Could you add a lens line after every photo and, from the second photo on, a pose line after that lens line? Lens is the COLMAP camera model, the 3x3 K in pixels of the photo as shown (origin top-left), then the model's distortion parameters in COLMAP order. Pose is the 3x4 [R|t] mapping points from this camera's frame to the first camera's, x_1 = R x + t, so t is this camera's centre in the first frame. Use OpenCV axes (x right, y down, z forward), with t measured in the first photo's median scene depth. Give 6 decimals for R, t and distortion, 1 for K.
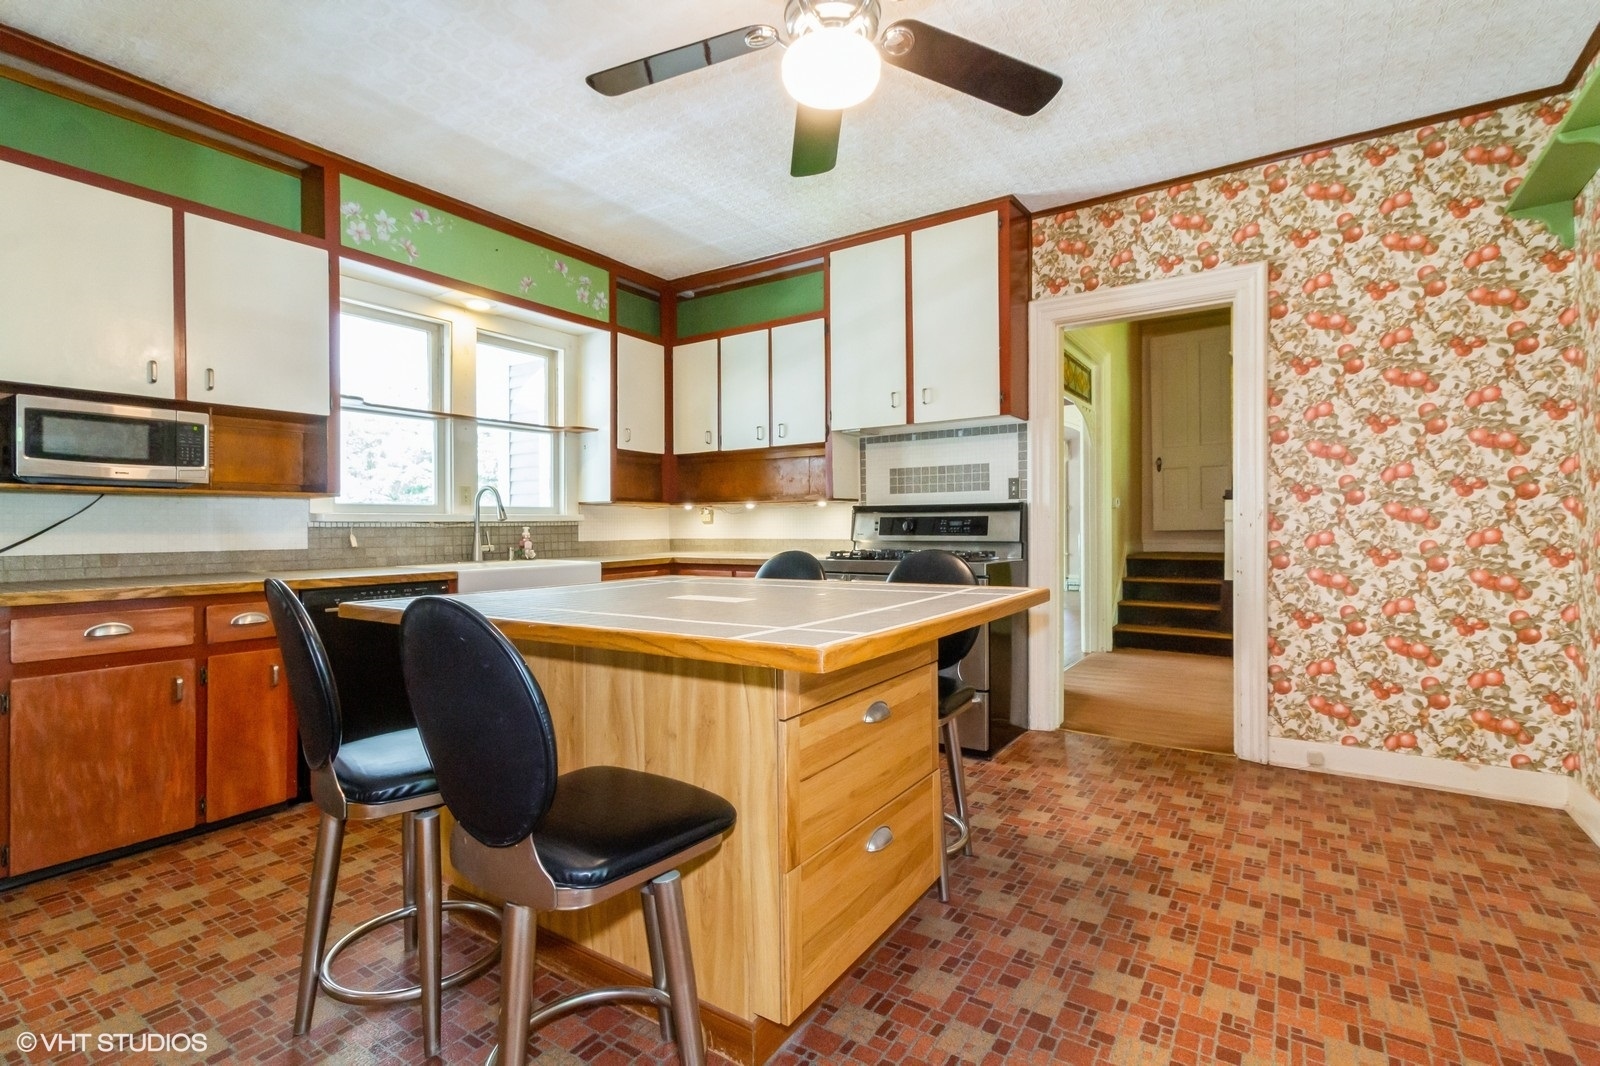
lens RADIAL K [[762.5, 0, 794.3], [0, 762.5, 530.5], [0, 0, 1]] dist [0.002593, 0.001111]
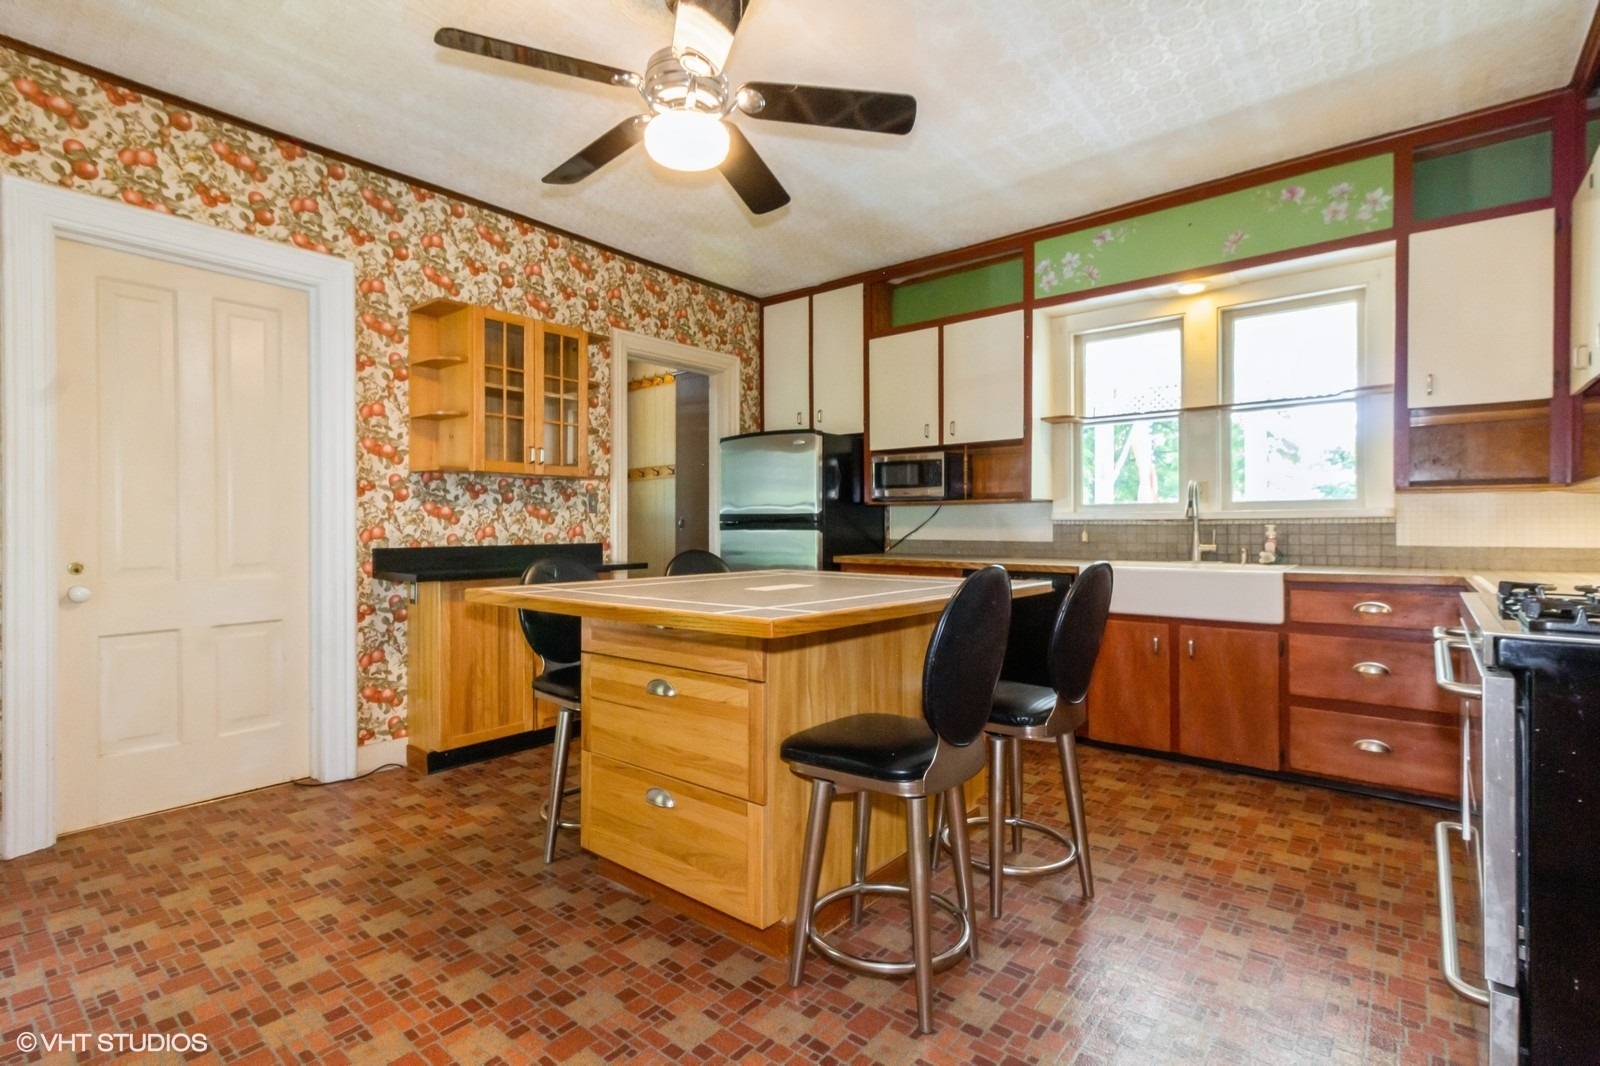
lens RADIAL K [[762.5, 0, 795.0], [0, 762.5, 527.2], [0, 0, 1]] dist [0.002593, 0.001111]
pose [[-0.117158, 0.007561, -0.993085, 0.678103], [-0.003565, 0.999961, 0.008034, -0.008740], [0.993107, 0.004482, -0.117126, 0.736019]]
